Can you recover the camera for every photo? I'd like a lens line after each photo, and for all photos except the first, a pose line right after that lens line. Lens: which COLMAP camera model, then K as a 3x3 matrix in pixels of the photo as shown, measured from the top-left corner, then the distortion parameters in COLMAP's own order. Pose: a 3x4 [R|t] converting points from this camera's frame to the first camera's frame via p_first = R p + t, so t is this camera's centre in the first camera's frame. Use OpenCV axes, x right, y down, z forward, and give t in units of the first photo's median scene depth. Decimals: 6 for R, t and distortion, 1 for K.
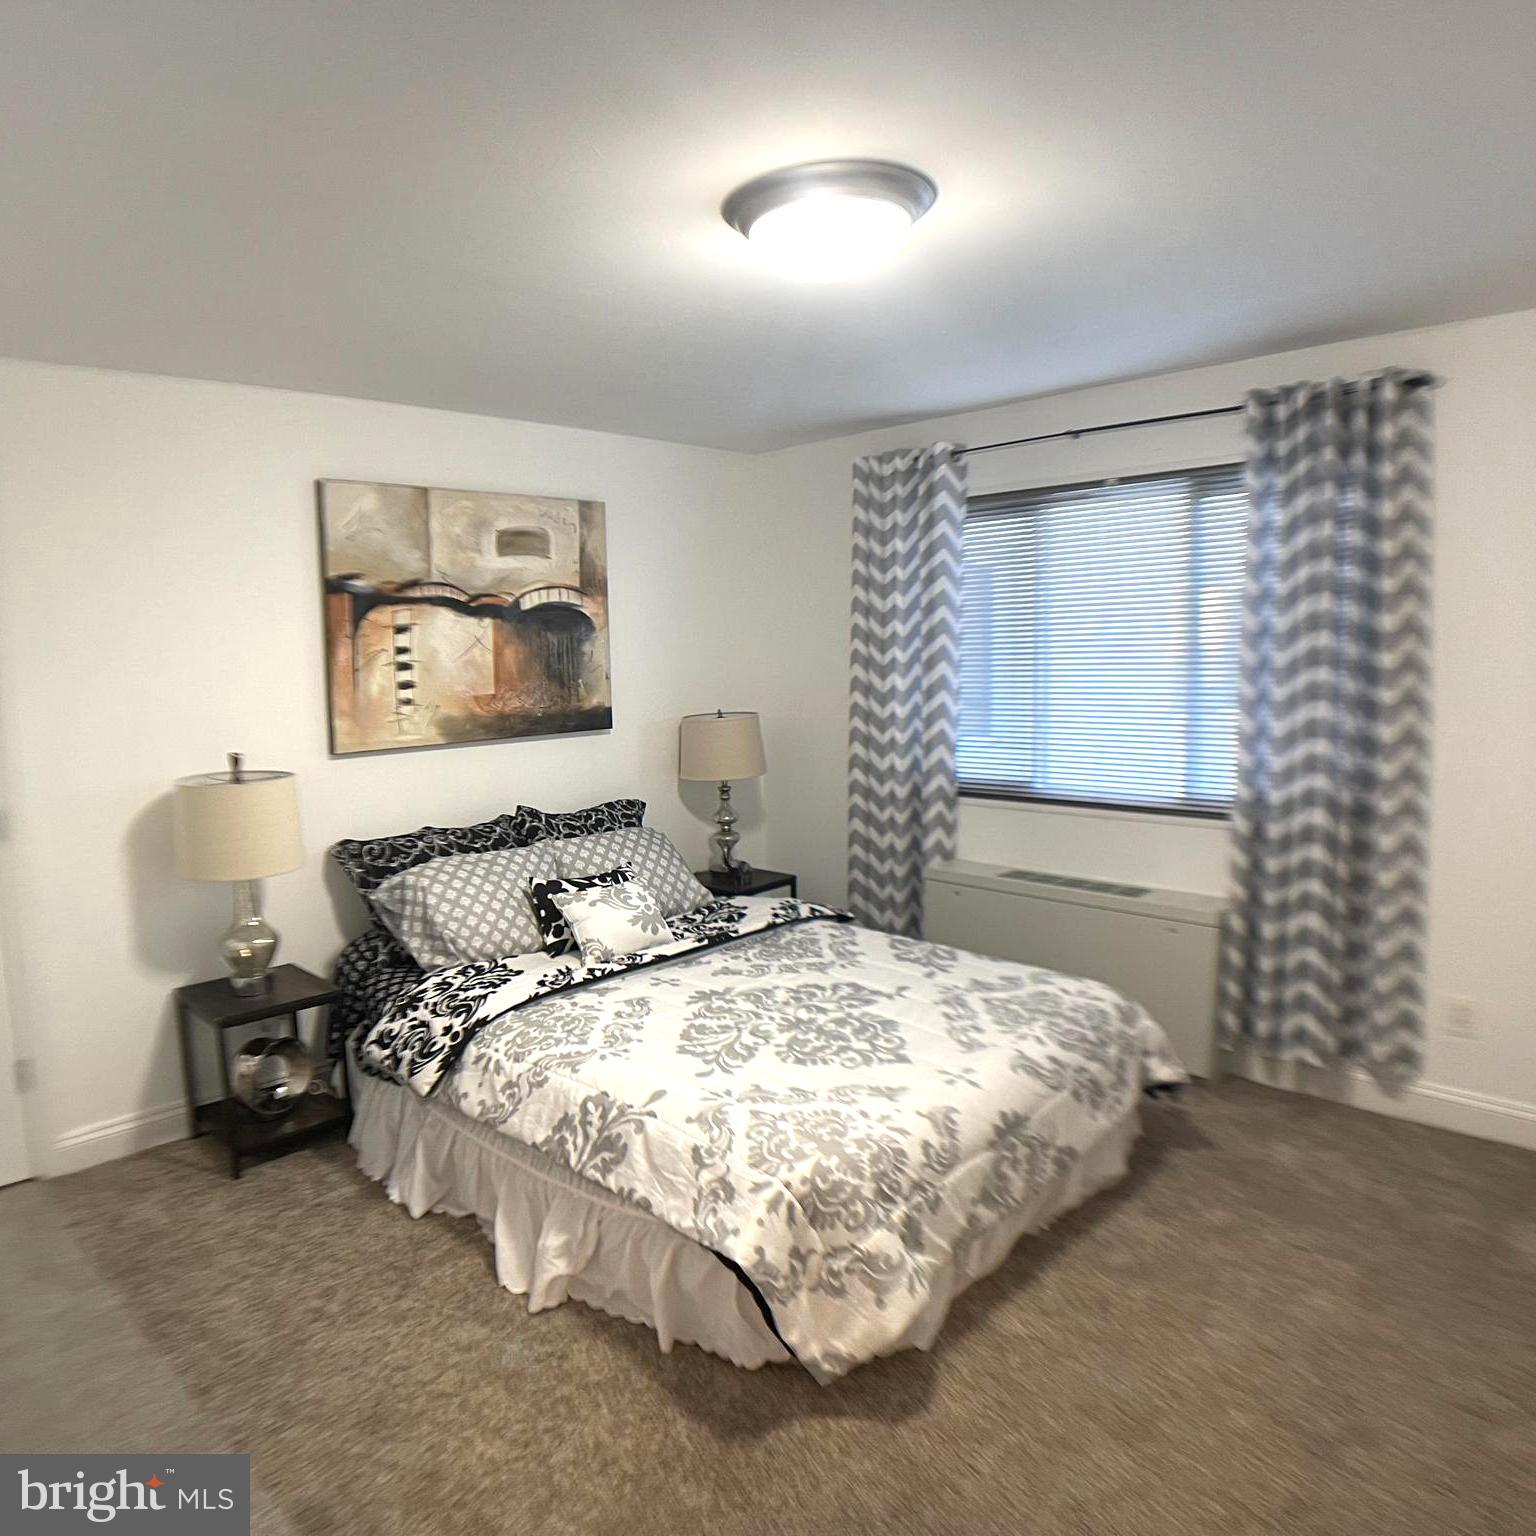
lens RADIAL K [[1017.6, 0, 768.0], [0, 1017.6, 768.0], [0, 0, 1]] dist [-0.080615, 0.001037]
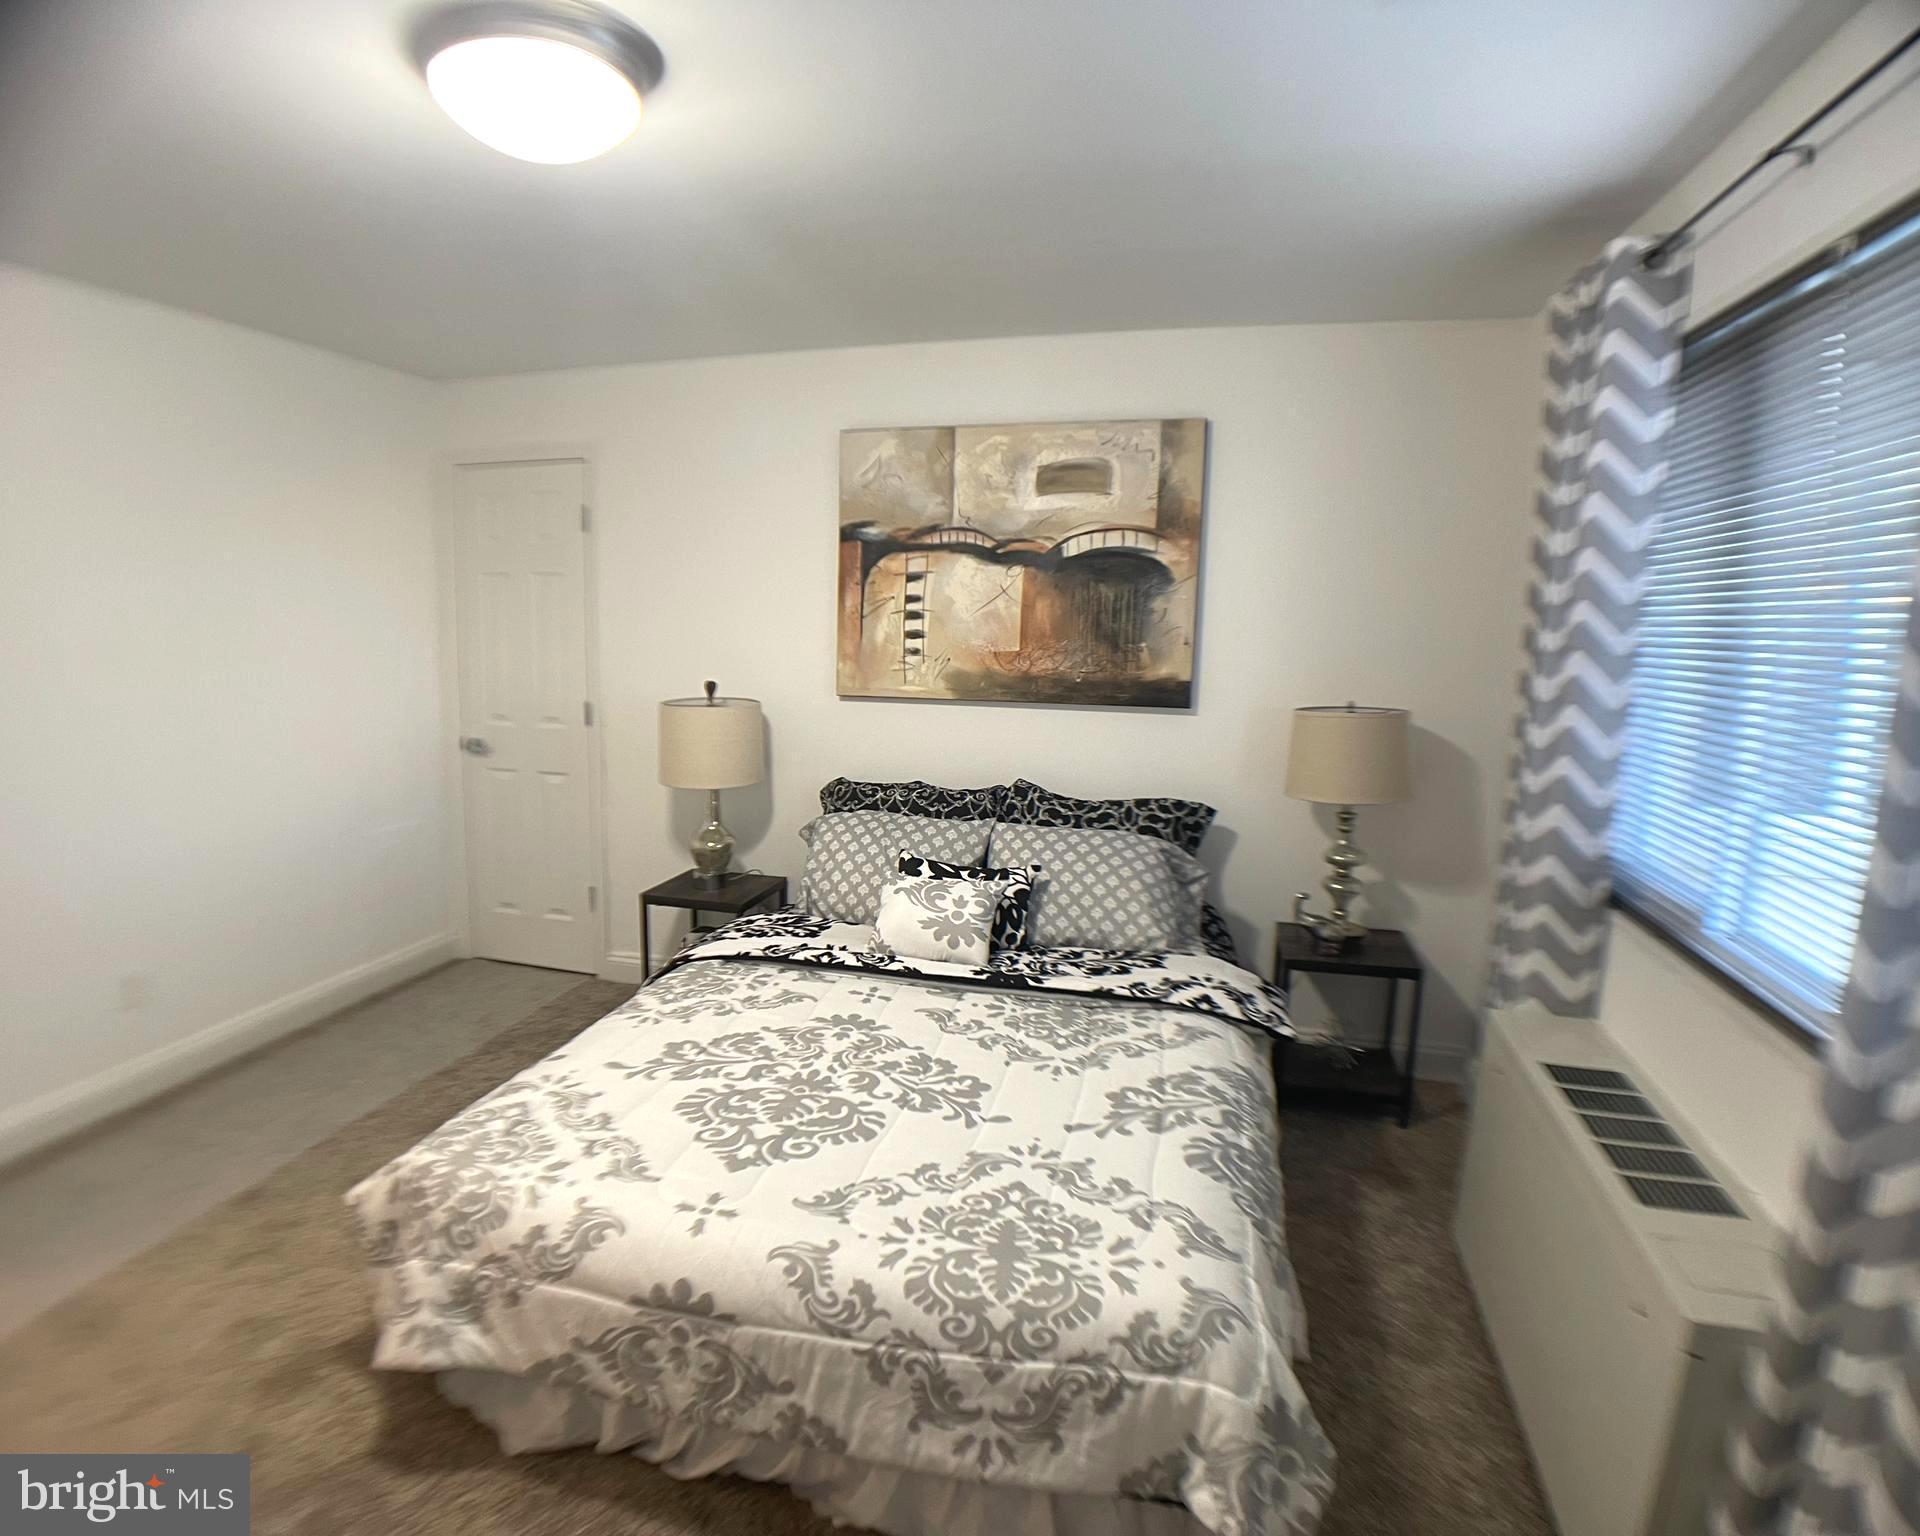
lens RADIAL K [[1104.6, 0, 986.7], [0, 1104.6, 787.4], [0, 0, 1]] dist [-0.085620, 0.000400]
pose [[0.486644, 0.169682, -0.856963, 0.614514], [-0.128949, 0.984162, 0.121642, -0.074875], [0.864031, 0.051308, 0.500817, 0.528454]]
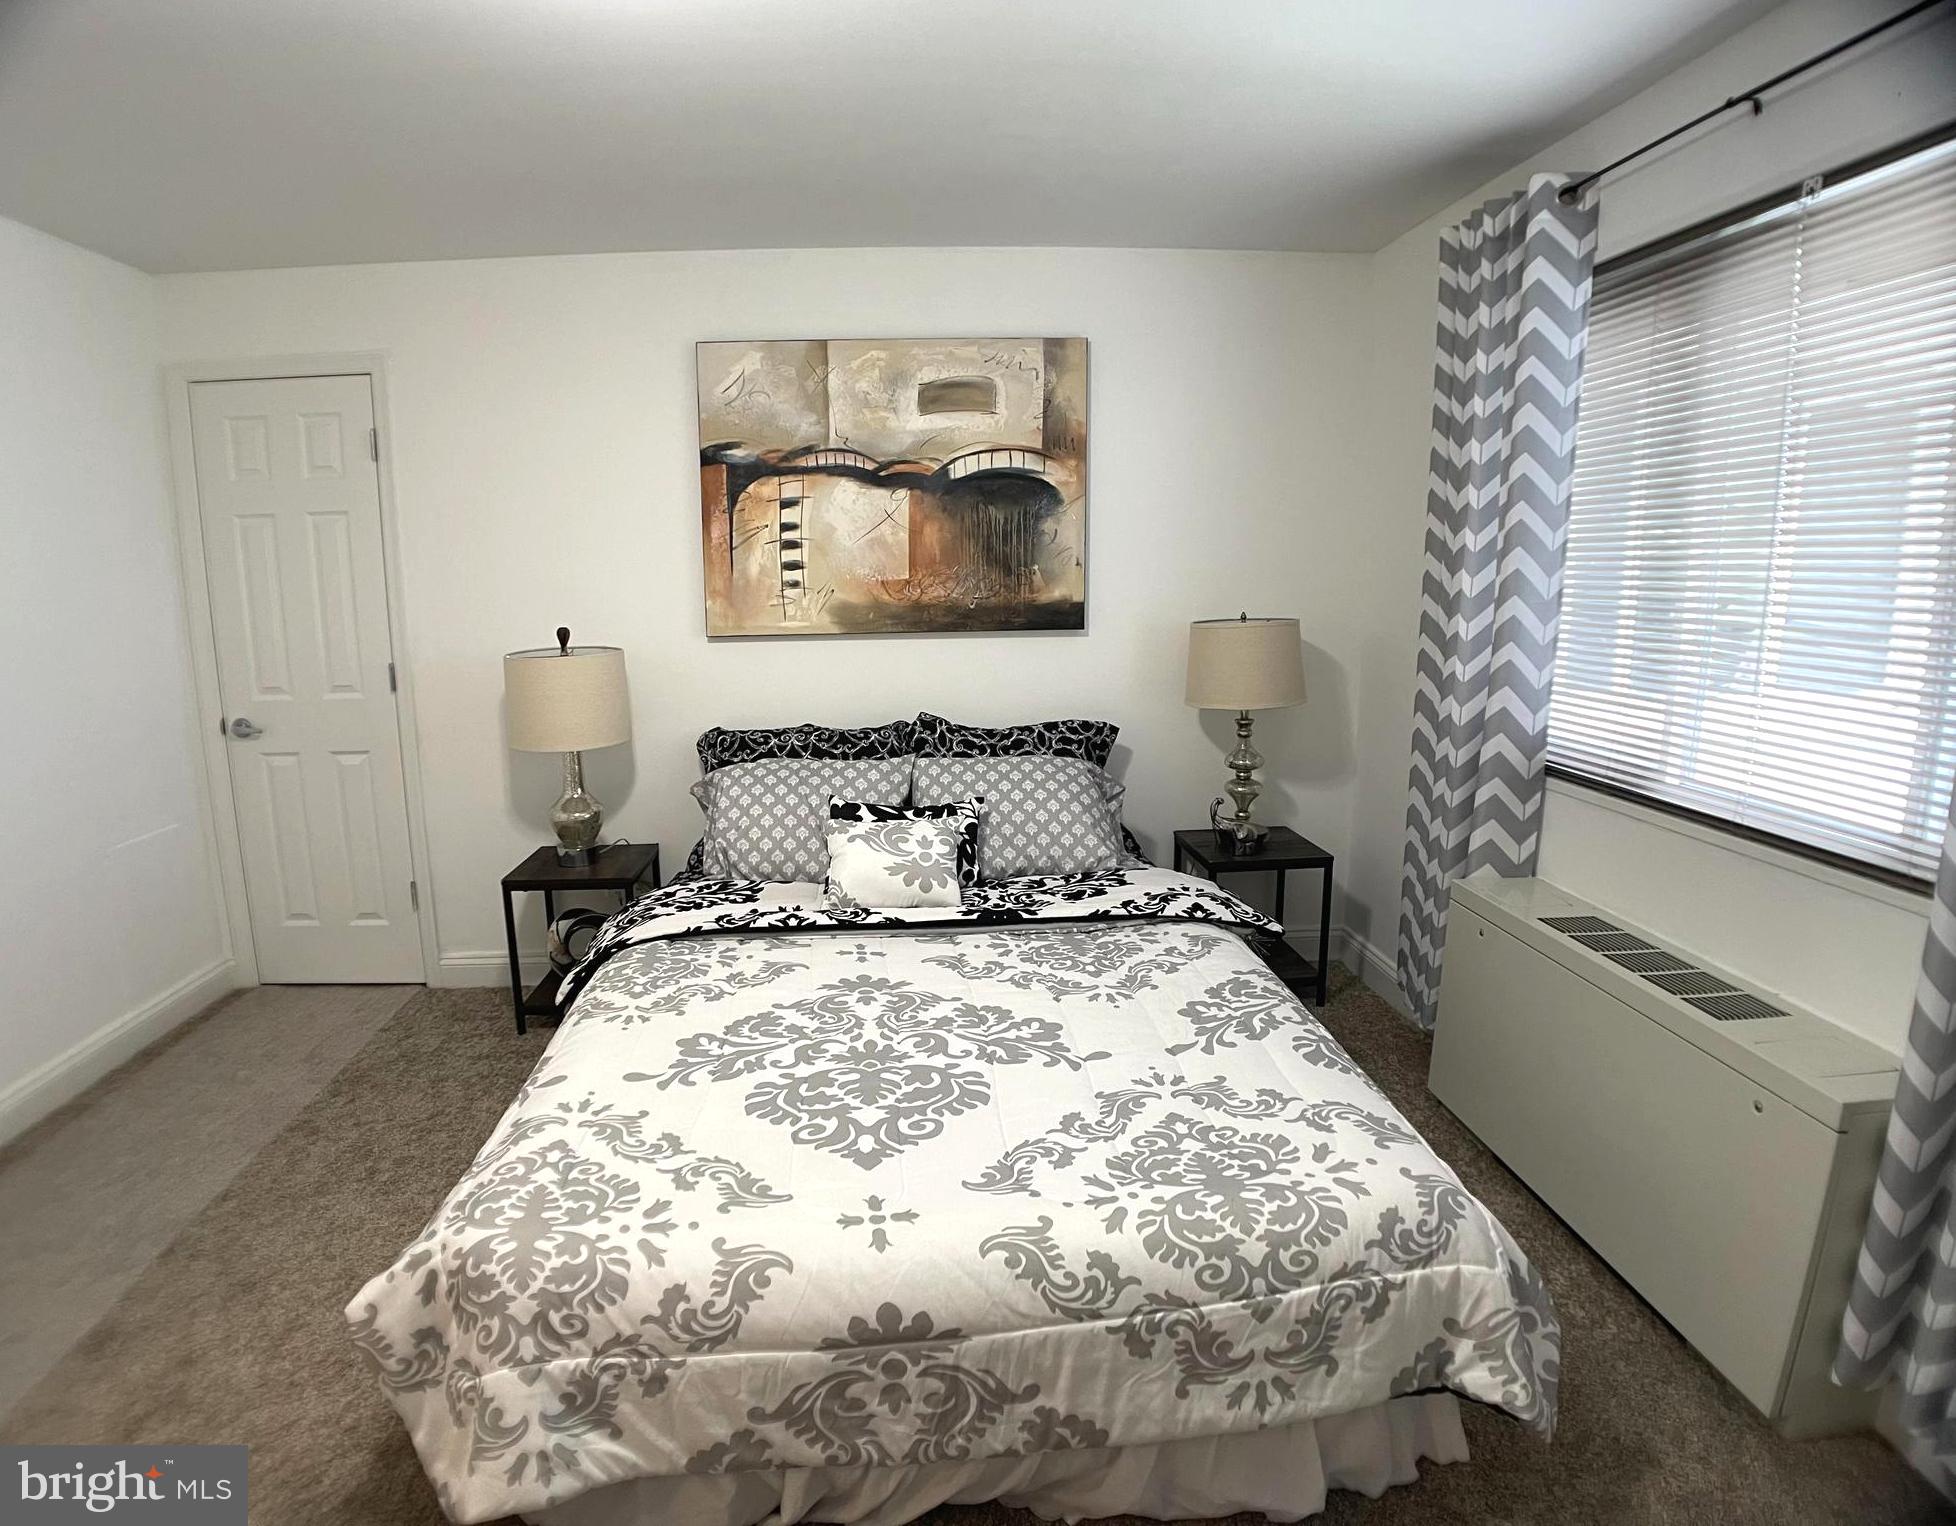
lens RADIAL K [[1073.8, 0, 1021.0], [0, 1073.8, 758.8], [0, 0, 1]] dist [-0.094102, 0.015944]
pose [[0.755534, 0.132200, -0.641631, 0.429519], [-0.081499, 0.990786, 0.108171, -0.030414], [0.650020, -0.029435, 0.759347, 0.399175]]
